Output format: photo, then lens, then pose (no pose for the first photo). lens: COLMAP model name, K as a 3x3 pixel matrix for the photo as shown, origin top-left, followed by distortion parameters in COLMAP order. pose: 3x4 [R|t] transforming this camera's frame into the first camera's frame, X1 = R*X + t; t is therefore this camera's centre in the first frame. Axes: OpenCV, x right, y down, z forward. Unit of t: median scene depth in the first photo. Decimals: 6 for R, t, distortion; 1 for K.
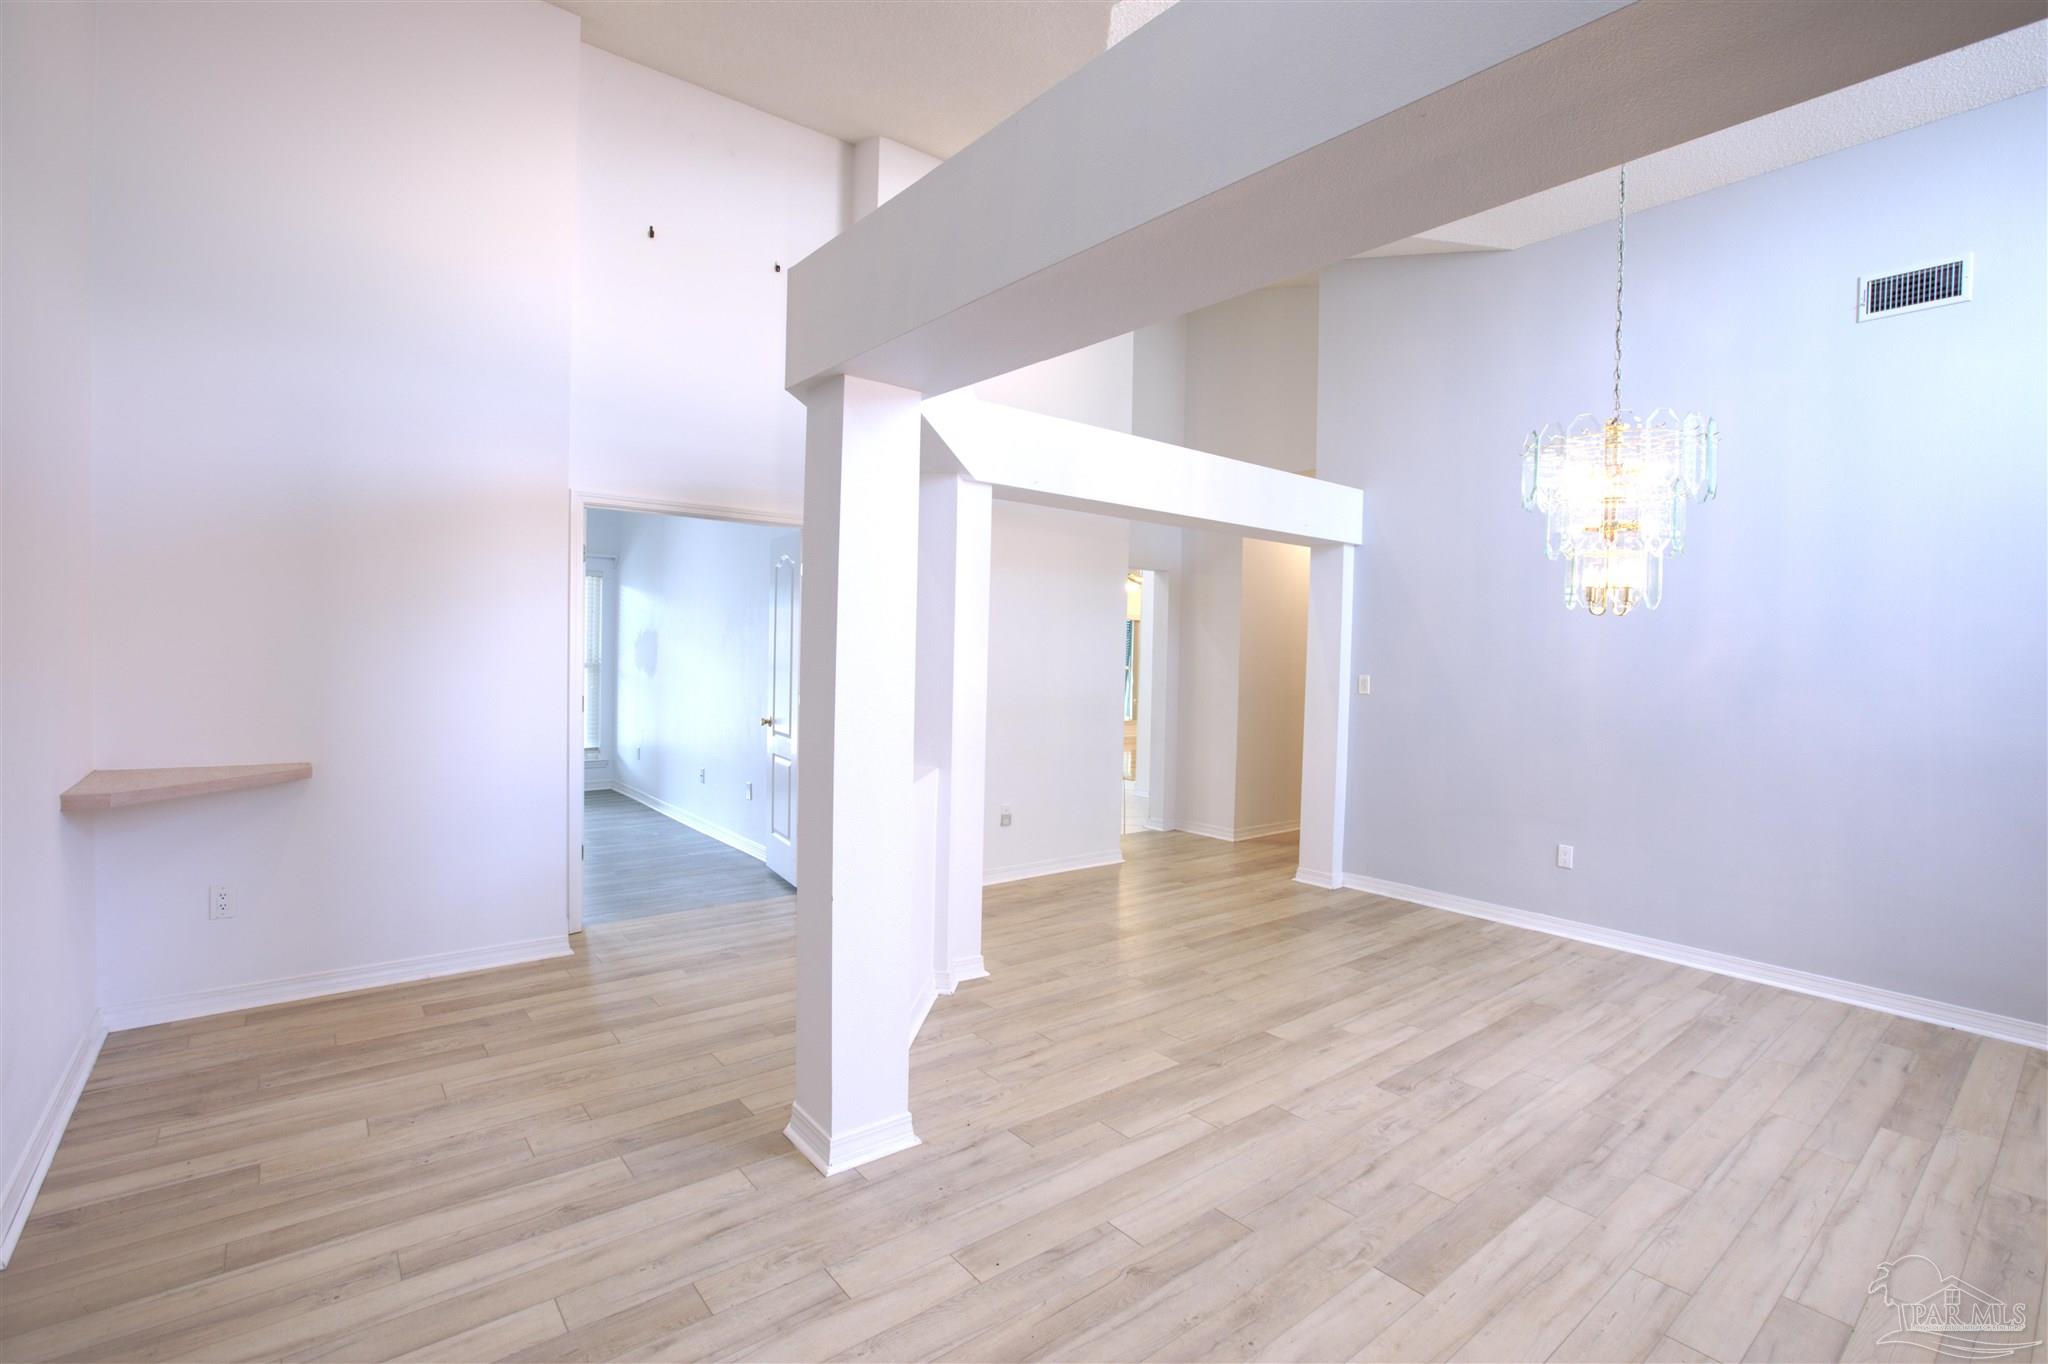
lens RADIAL K [[927.6, 0, 1040.2], [0, 927.6, 686.7], [0, 0, 1]] dist [-0.053836, 0.007049]
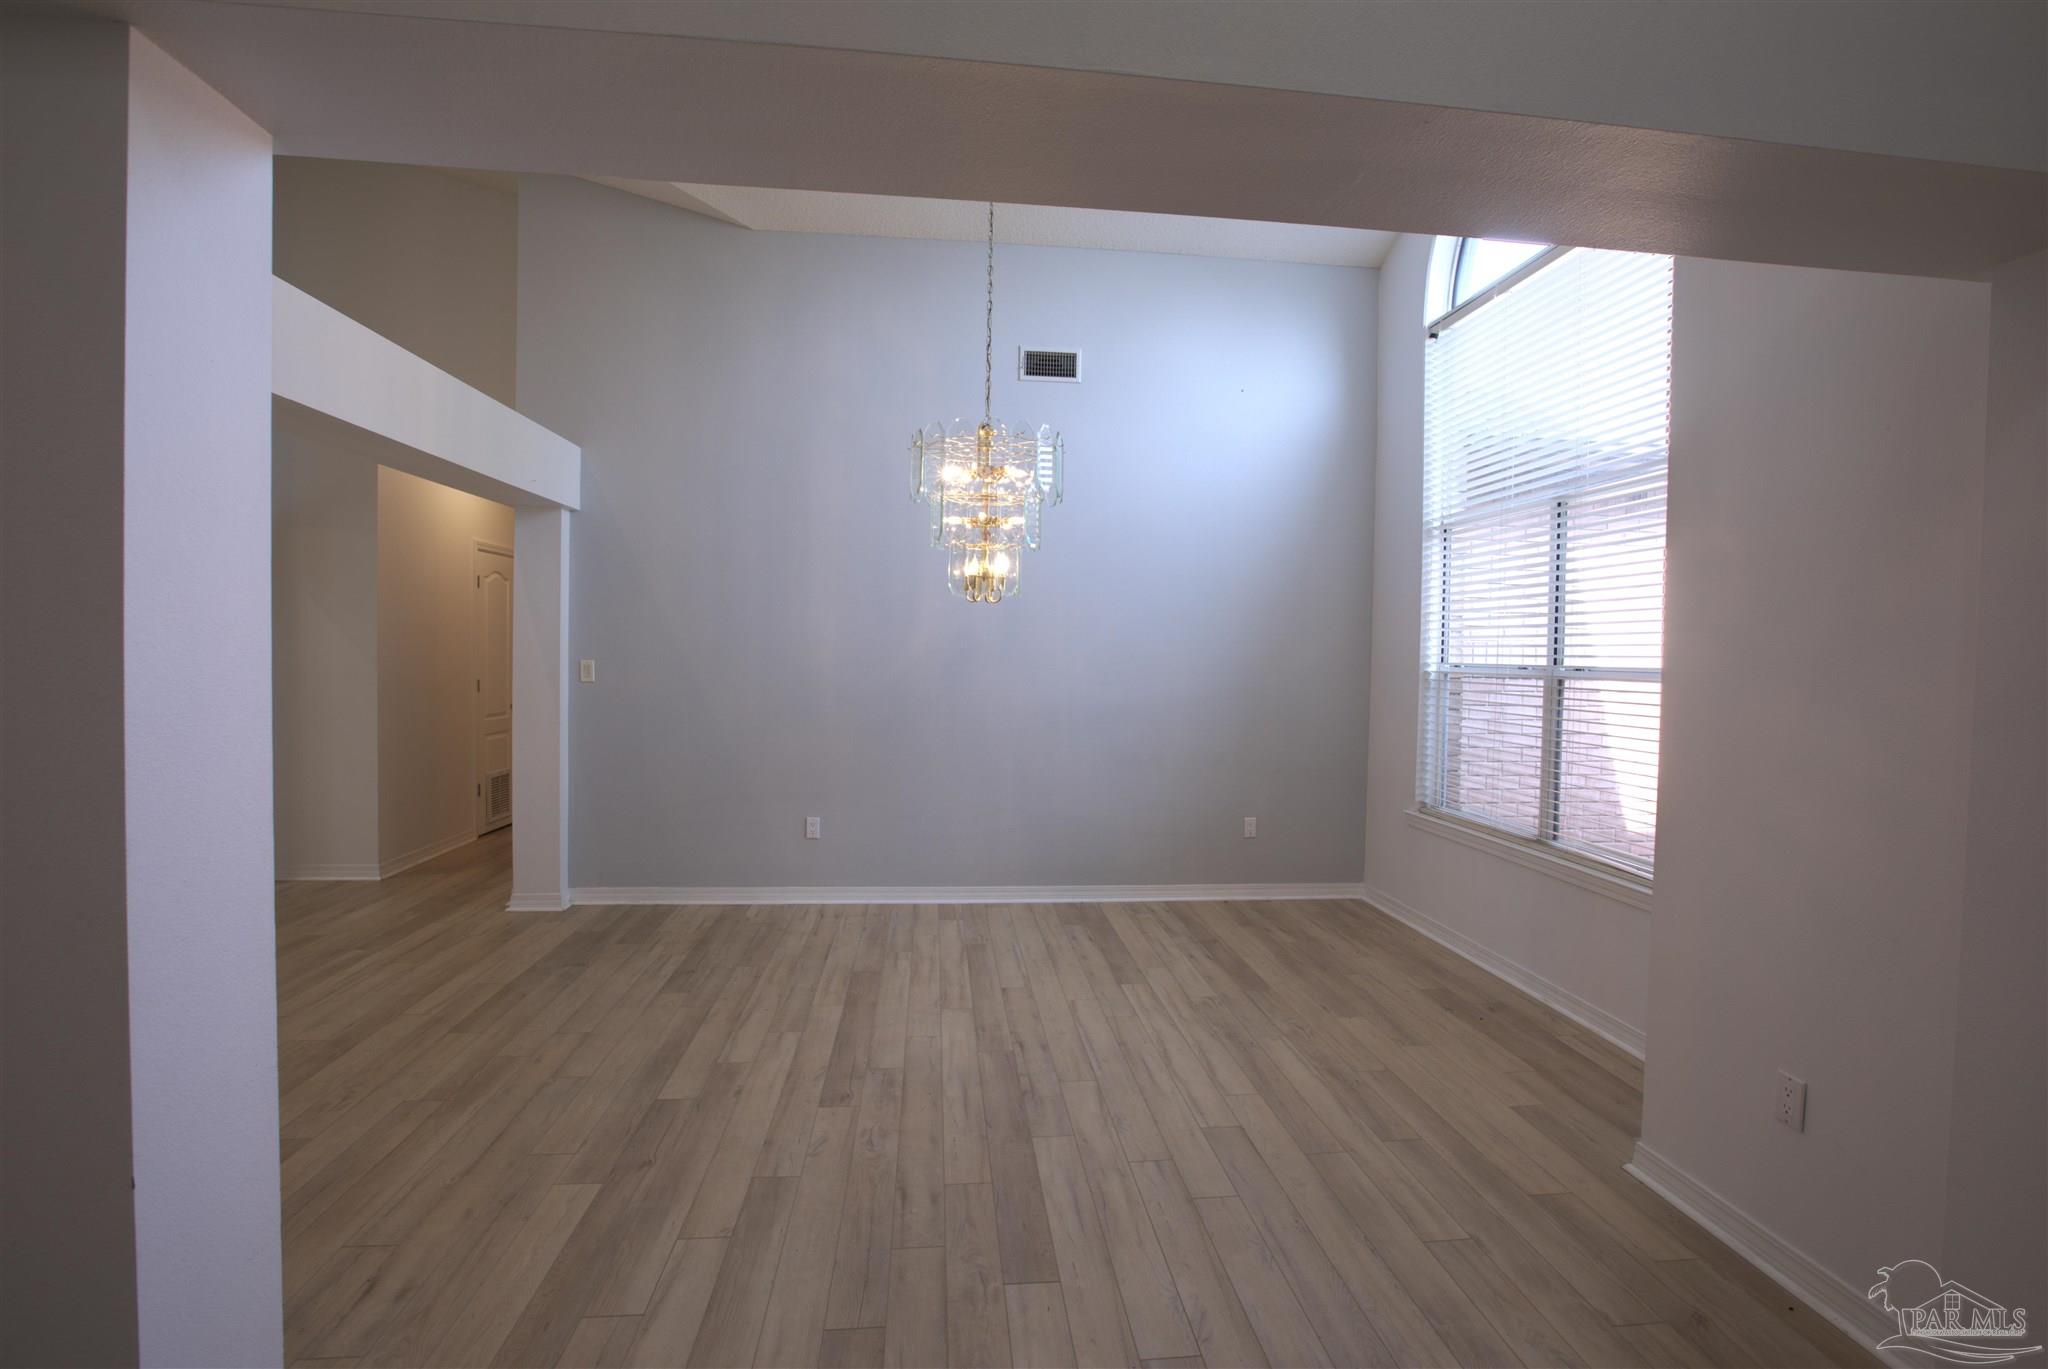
lens RADIAL K [[927.6, 0, 1033.6], [0, 927.6, 670.0], [0, 0, 1]] dist [-0.053836, 0.007049]
pose [[0.540306, -0.031381, 0.840883, -0.239520], [0.027445, 0.999430, 0.019663, -0.013379], [-0.841021, 0.012453, 0.540860, 0.271155]]
